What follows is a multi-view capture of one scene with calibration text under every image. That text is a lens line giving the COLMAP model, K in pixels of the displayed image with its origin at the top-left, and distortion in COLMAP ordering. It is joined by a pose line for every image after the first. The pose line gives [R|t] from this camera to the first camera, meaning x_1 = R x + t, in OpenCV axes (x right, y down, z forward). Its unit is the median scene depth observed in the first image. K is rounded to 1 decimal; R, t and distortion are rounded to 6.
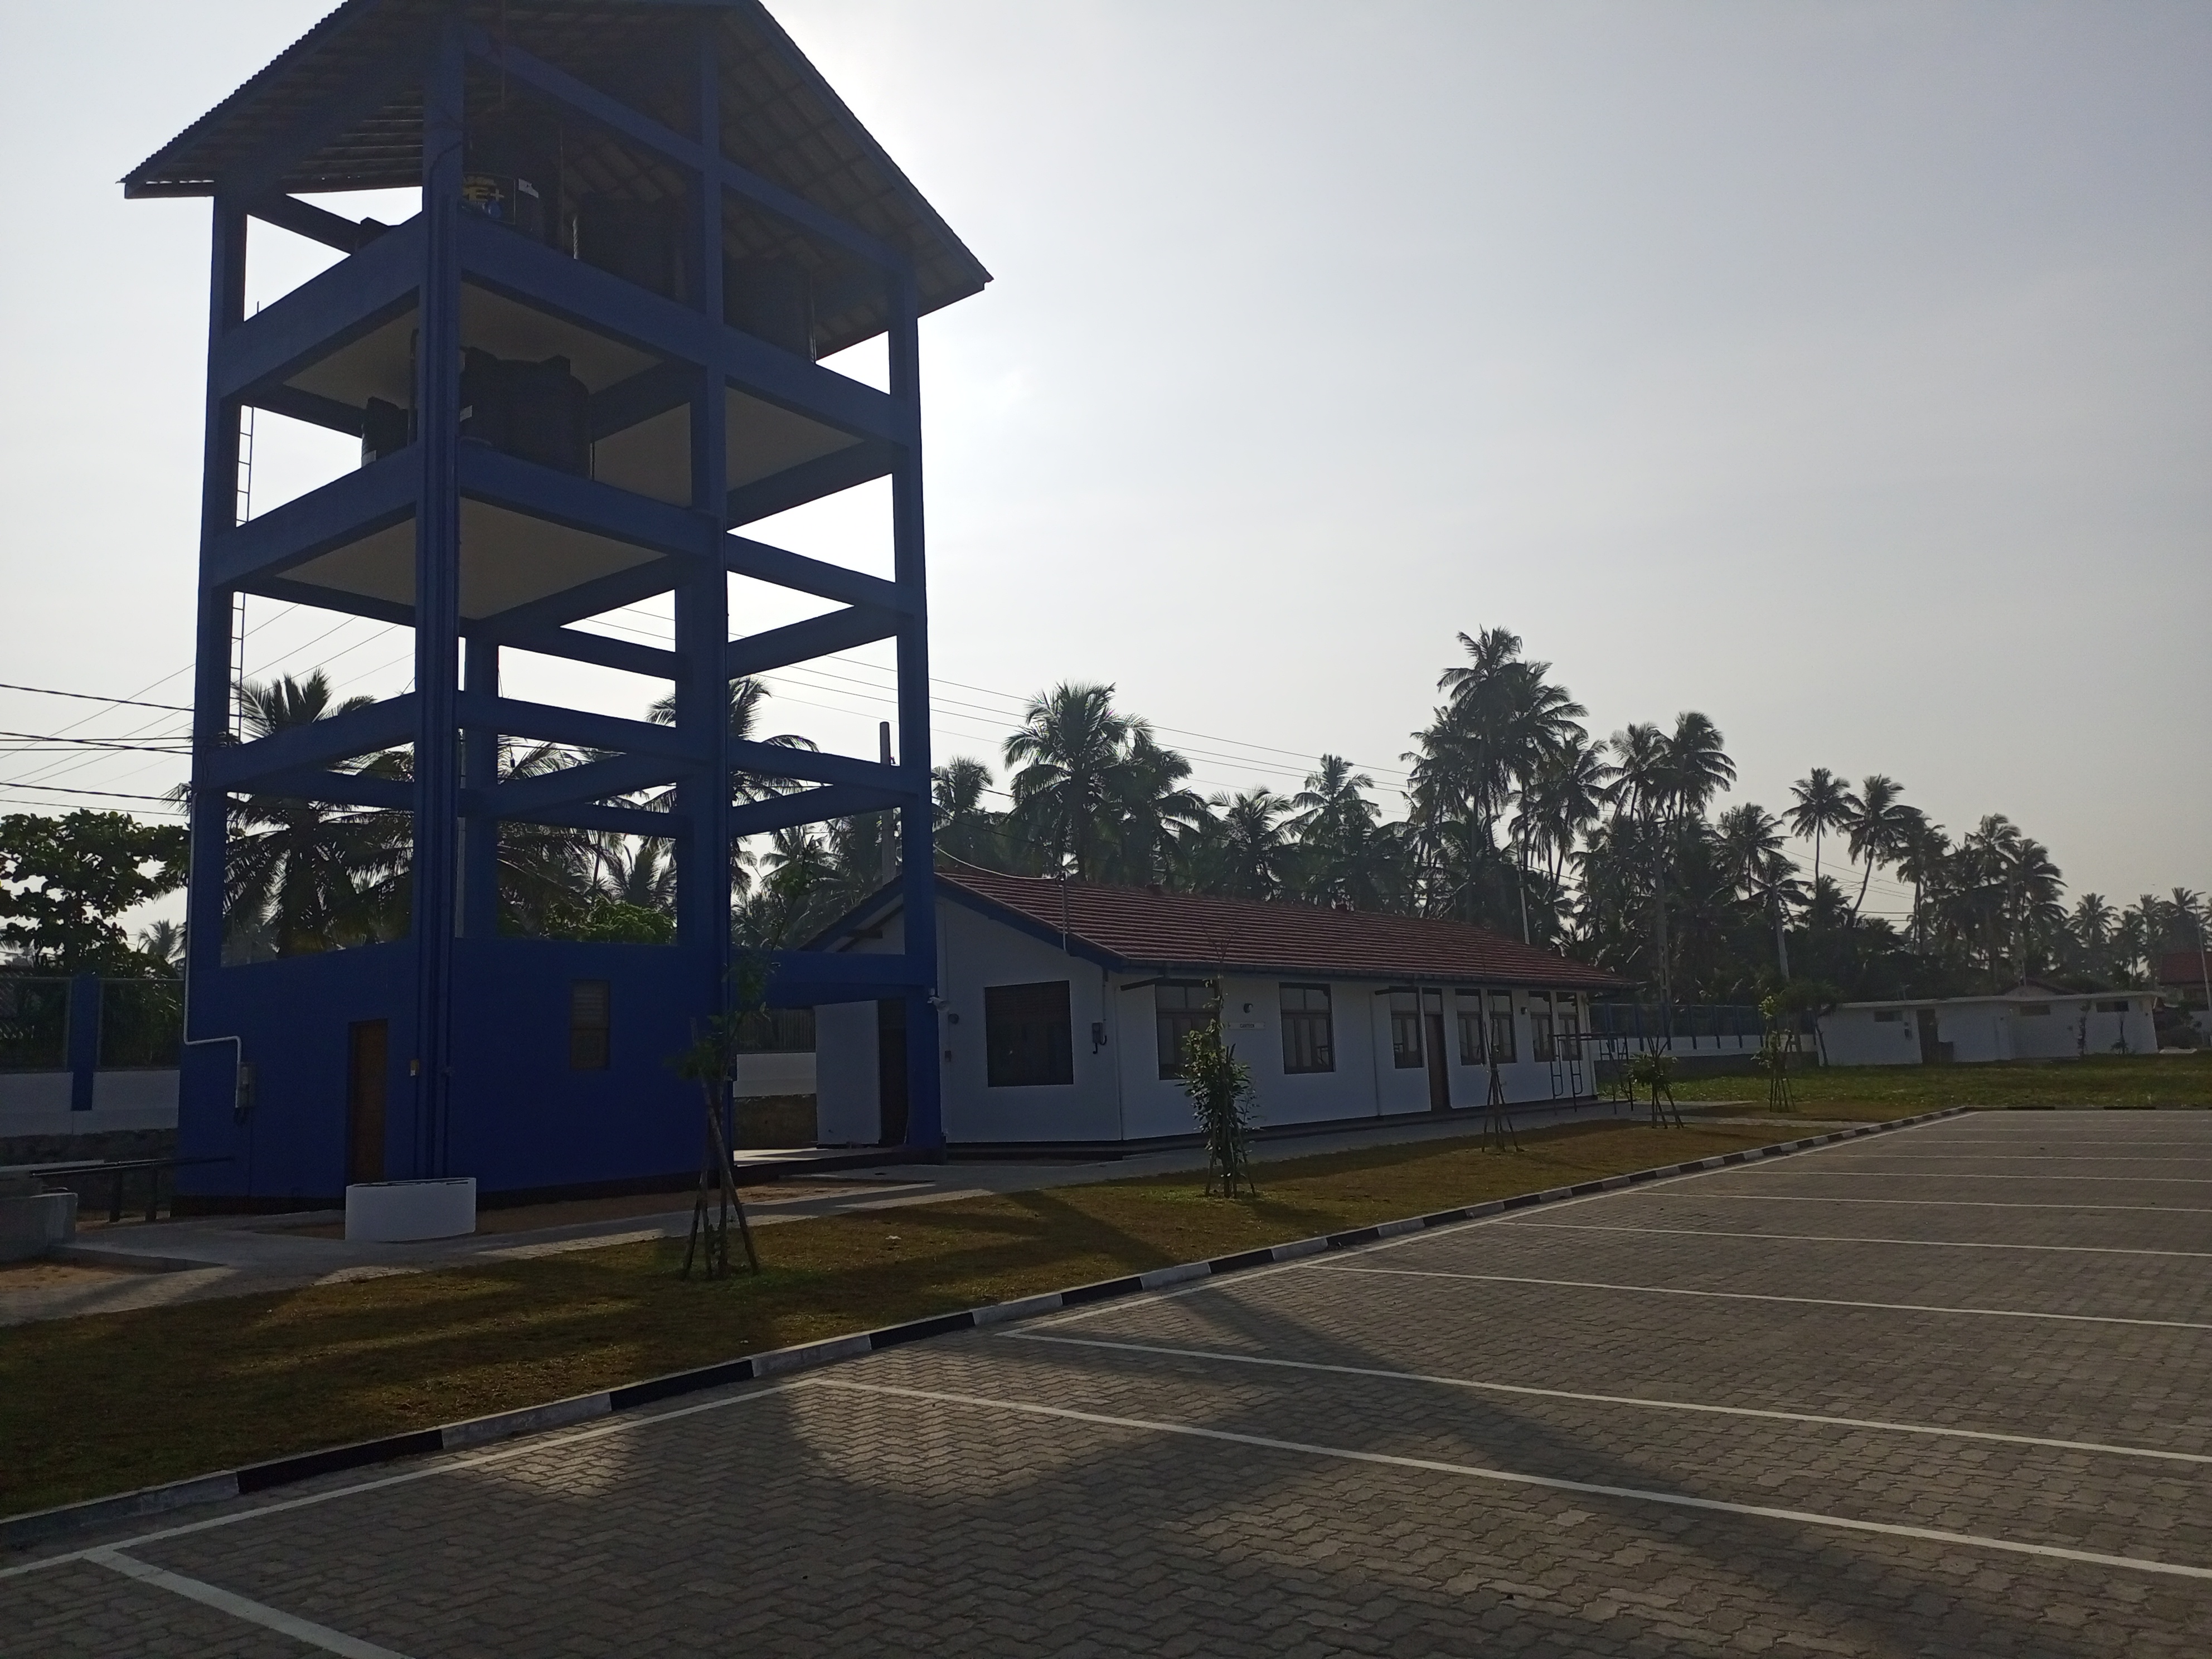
lens RADIAL K [[1641.6, 0, 1053.9], [0, 1641.6, 820.7], [0, 0, 1]] dist [0.054835, -0.039398]
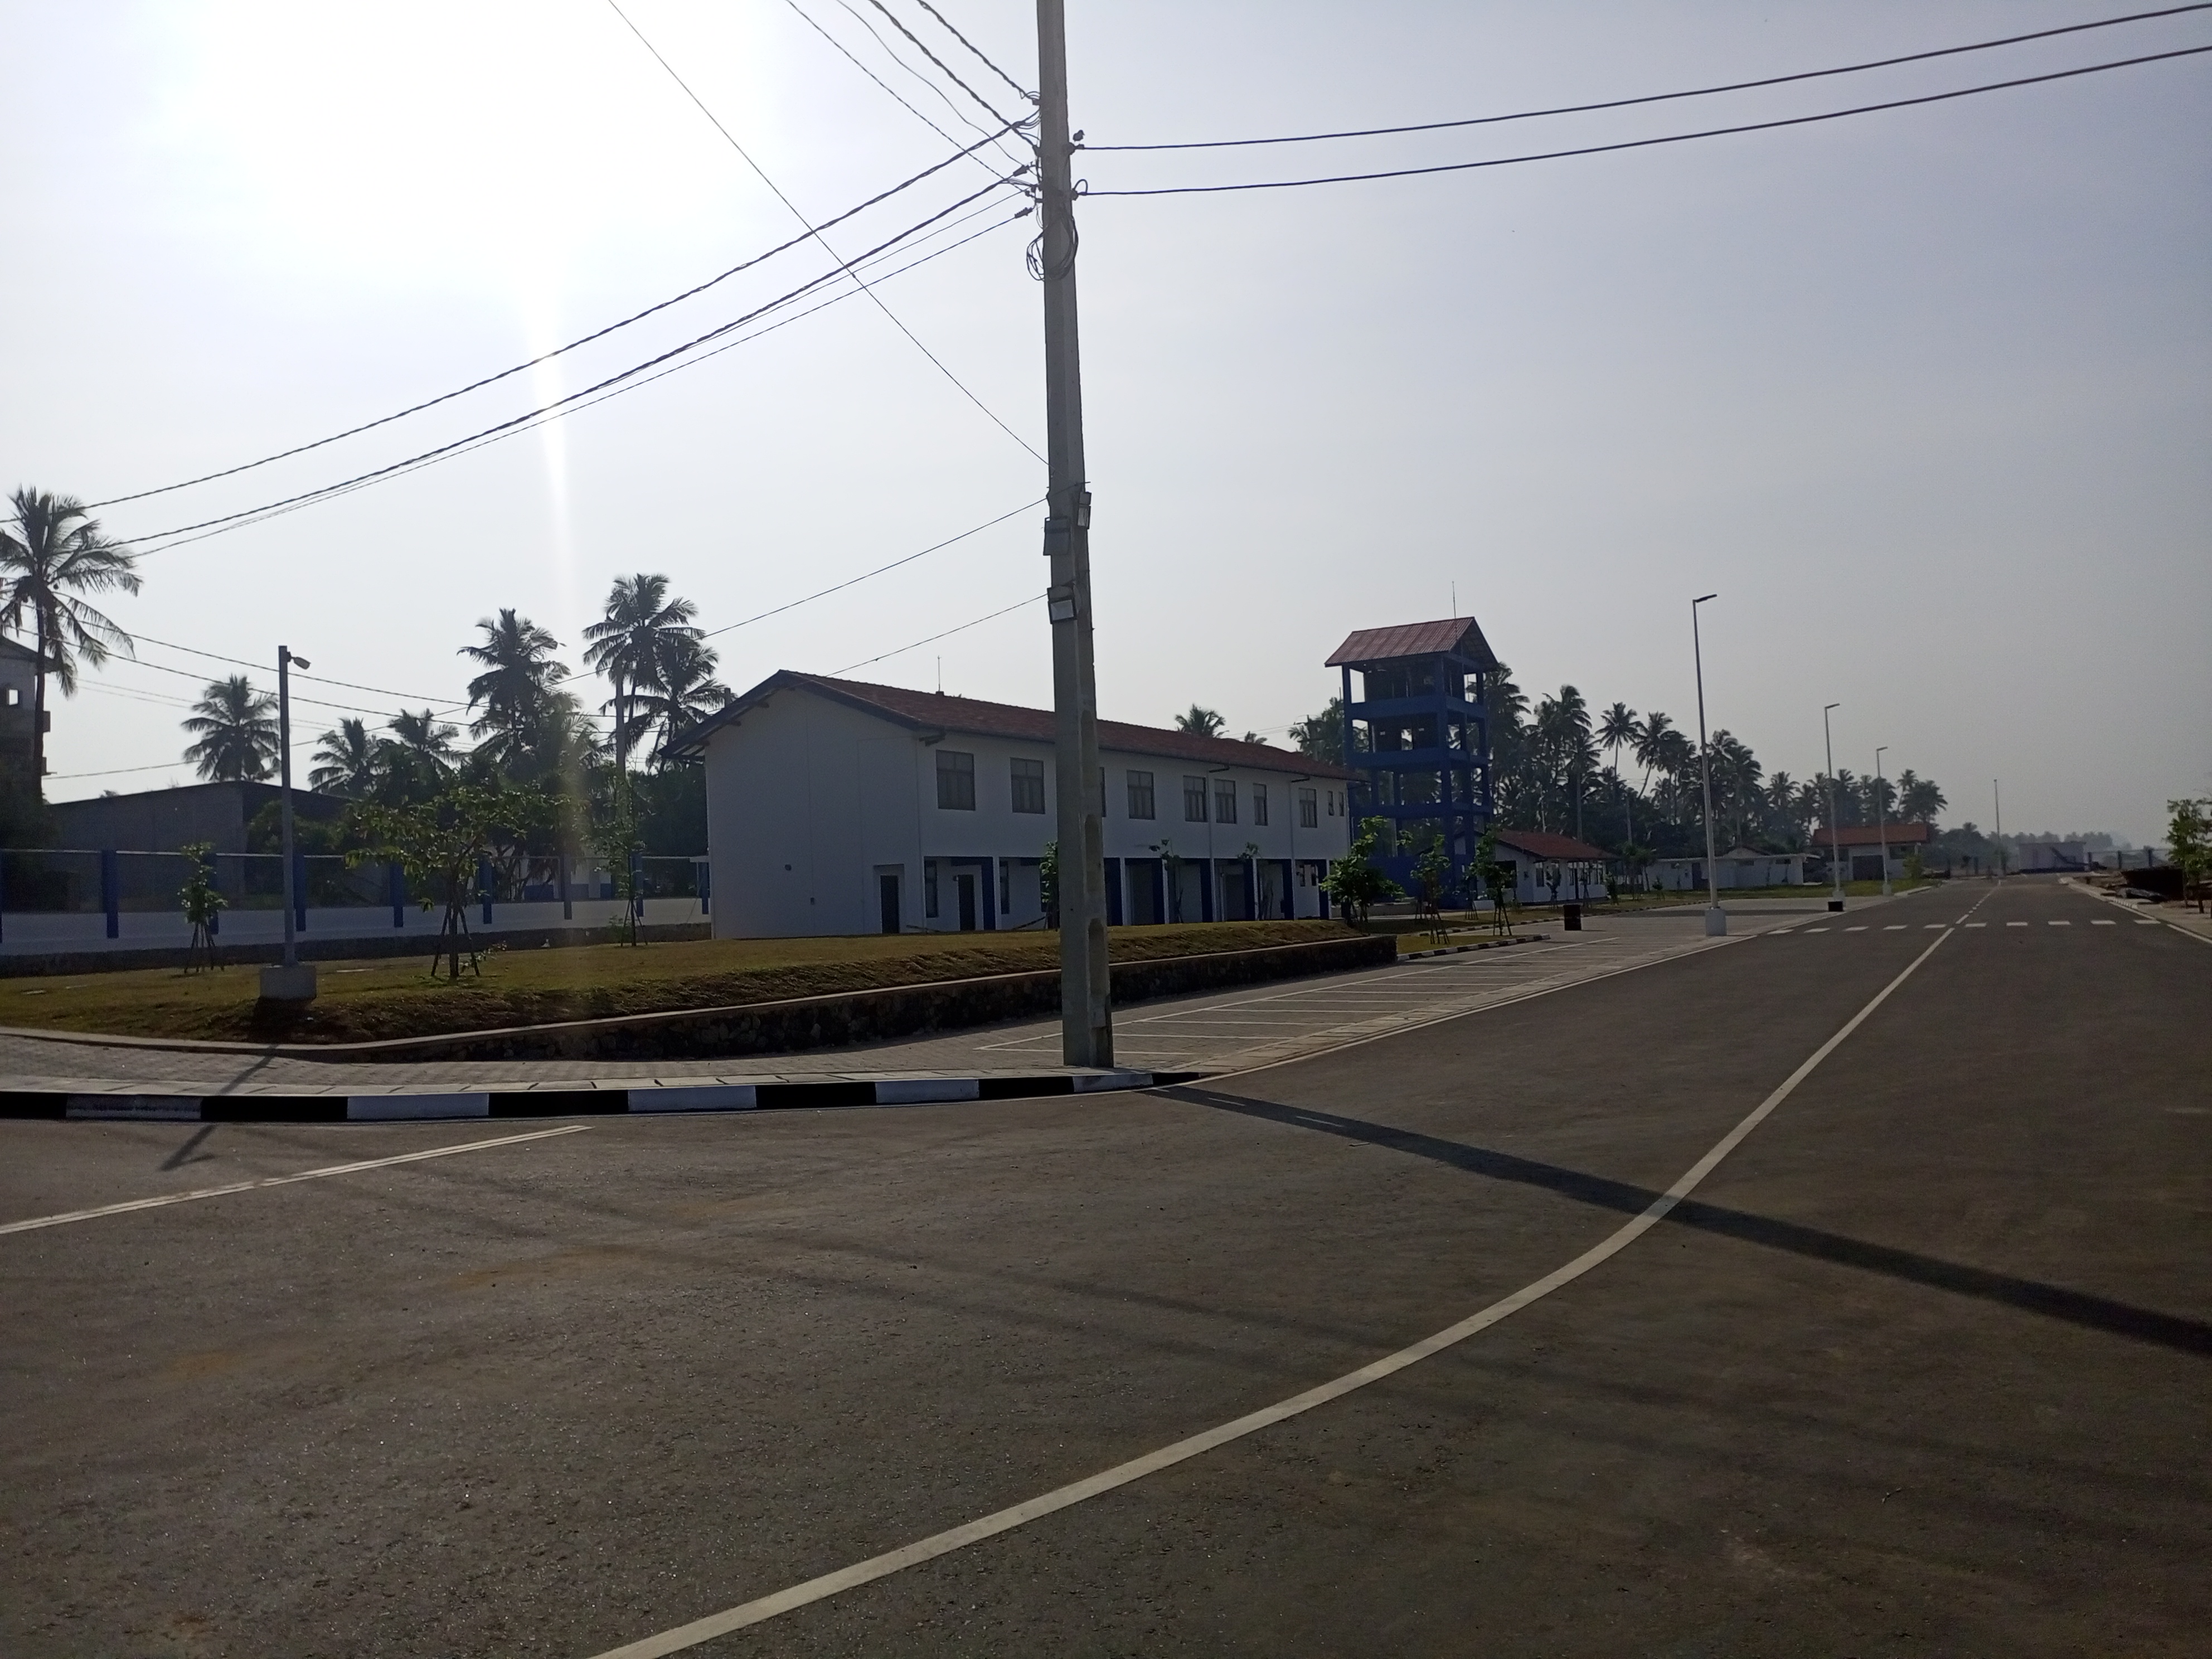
lens RADIAL K [[1671.2, 0, 1072.7], [0, 1671.2, 823.0], [0, 0, 1]] dist [0.050787, -0.010516]
pose [[0.987502, 0.007022, 0.157450, -0.999341], [-0.021844, 0.995463, 0.092606, -0.196635], [-0.156086, -0.094888, 0.983175, -1.617613]]
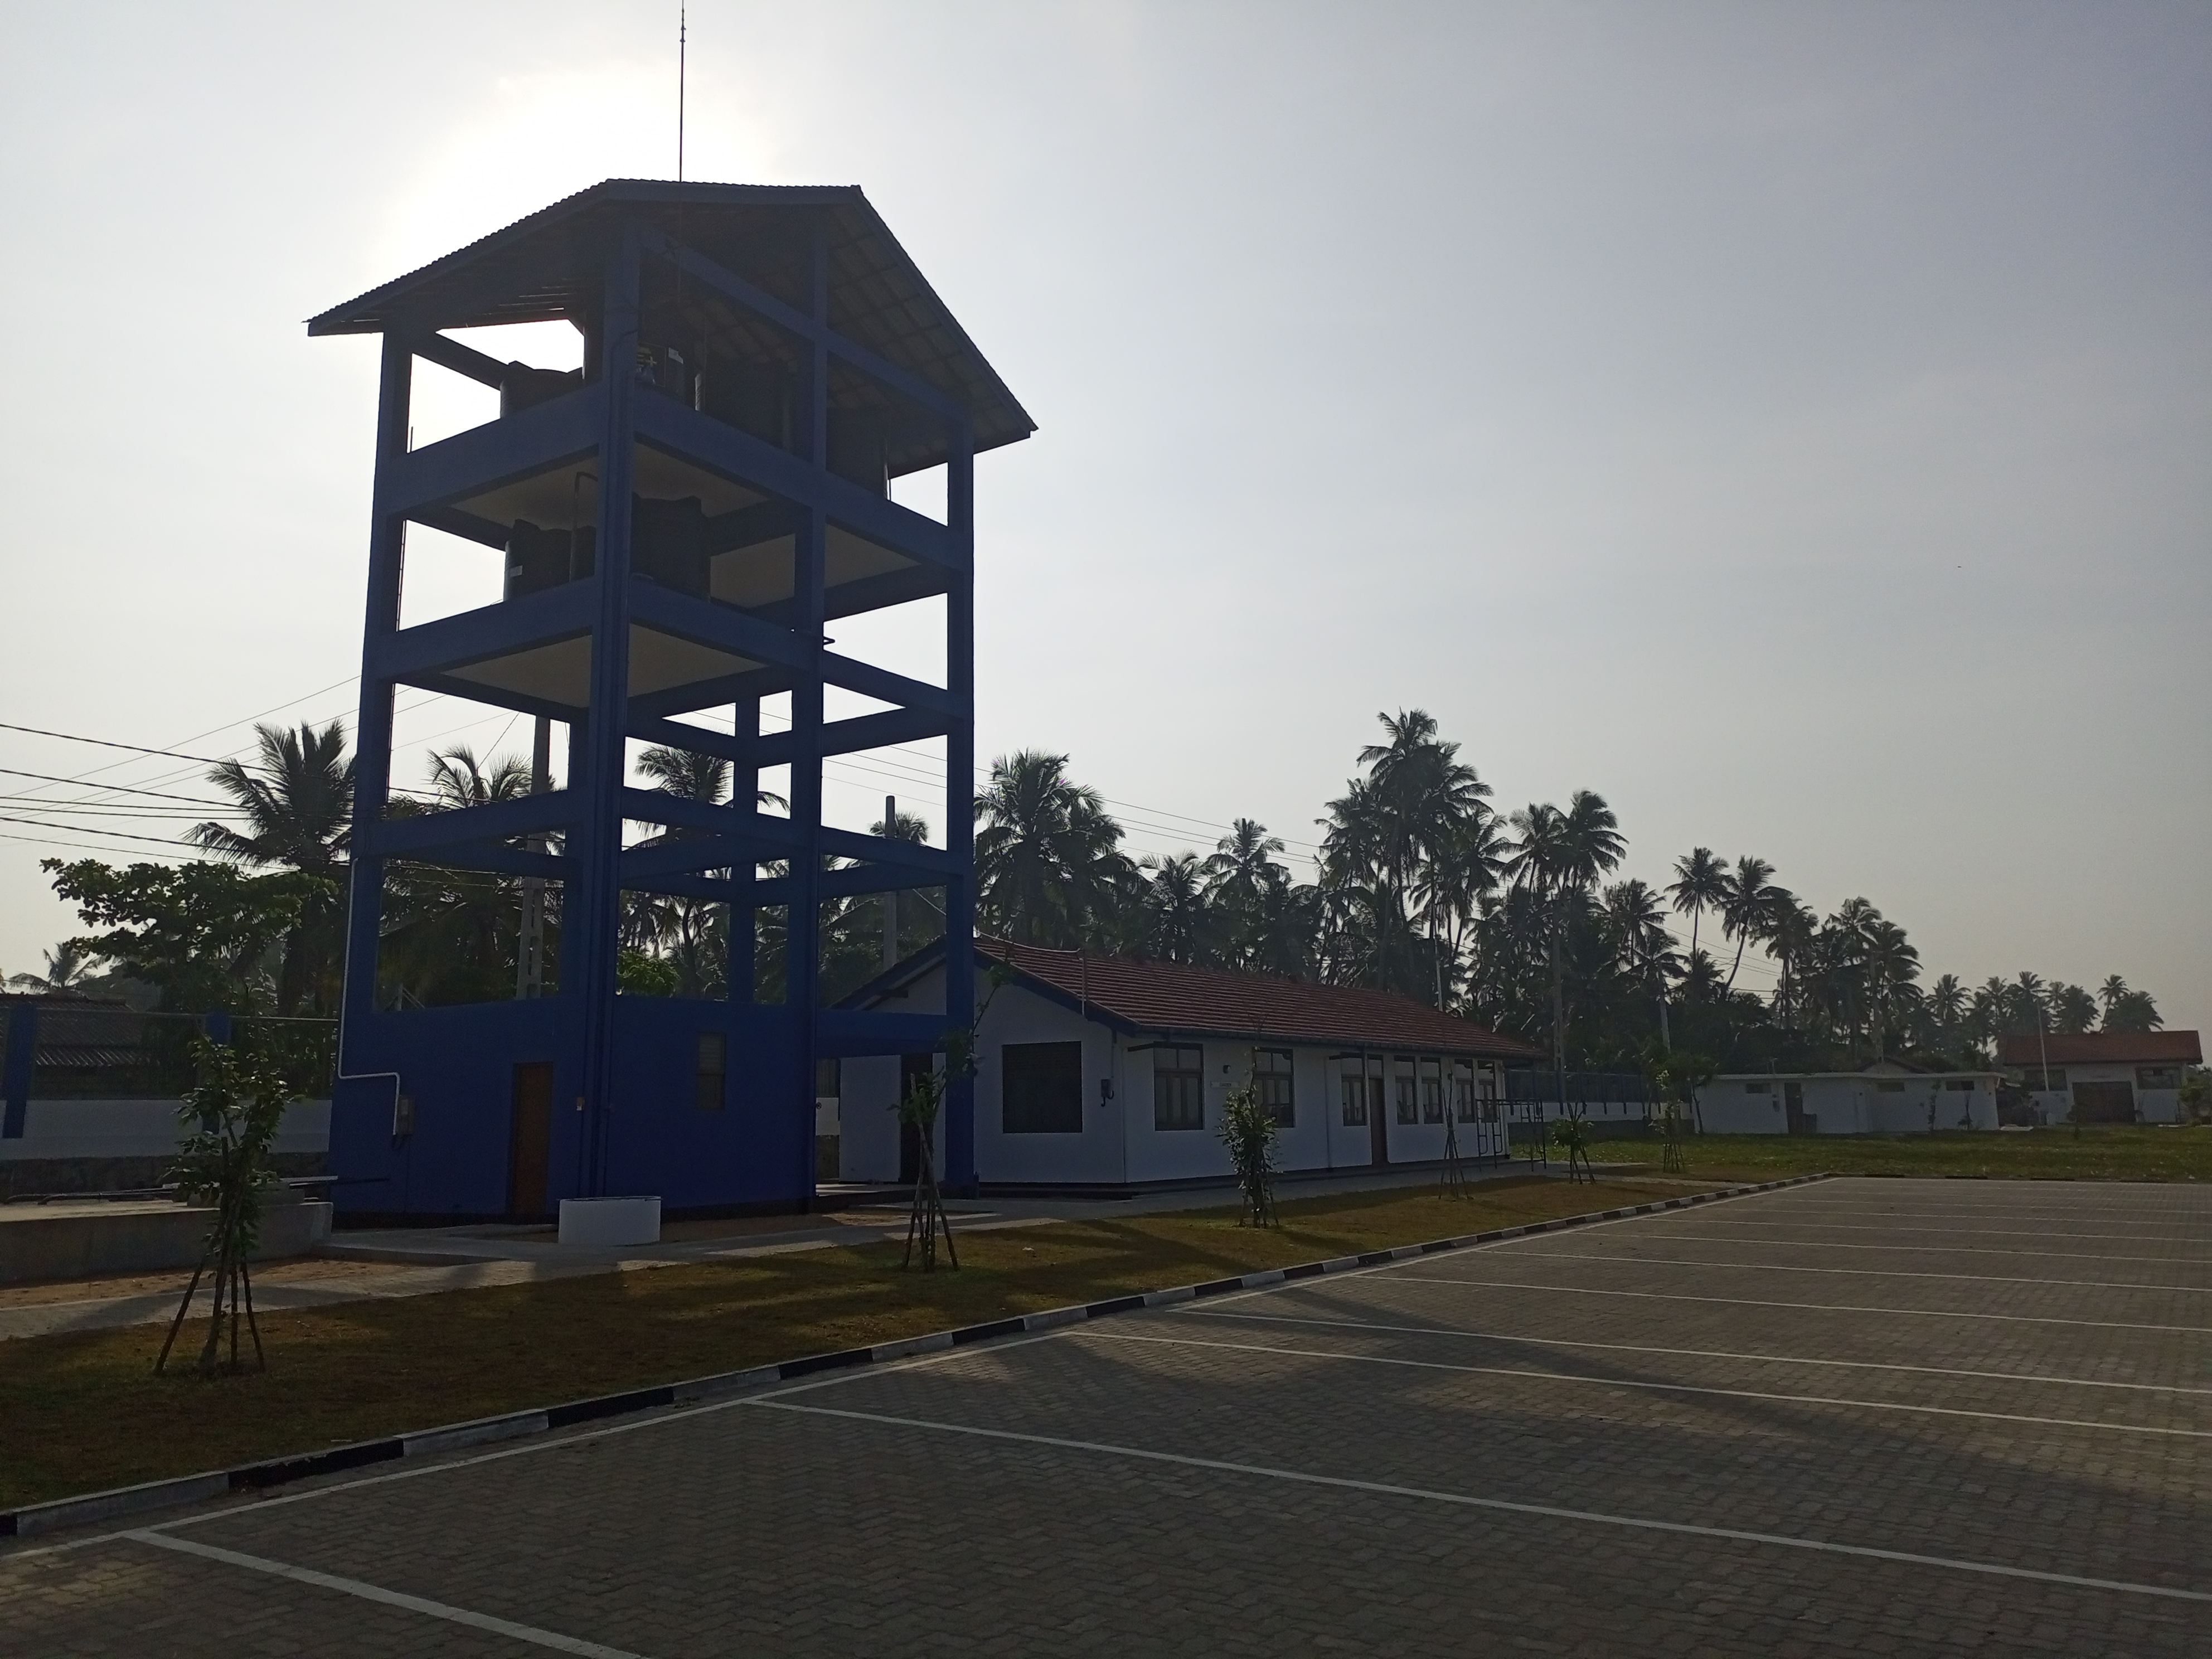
lens RADIAL K [[1671.2, 0, 1072.7], [0, 1671.2, 823.0], [0, 0, 1]] dist [0.050787, -0.010516]
pose [[0.996126, 0.040026, 0.078304, -0.062069], [-0.038067, 0.998928, -0.026349, -0.015559], [-0.079275, 0.023266, 0.996581, -0.107458]]
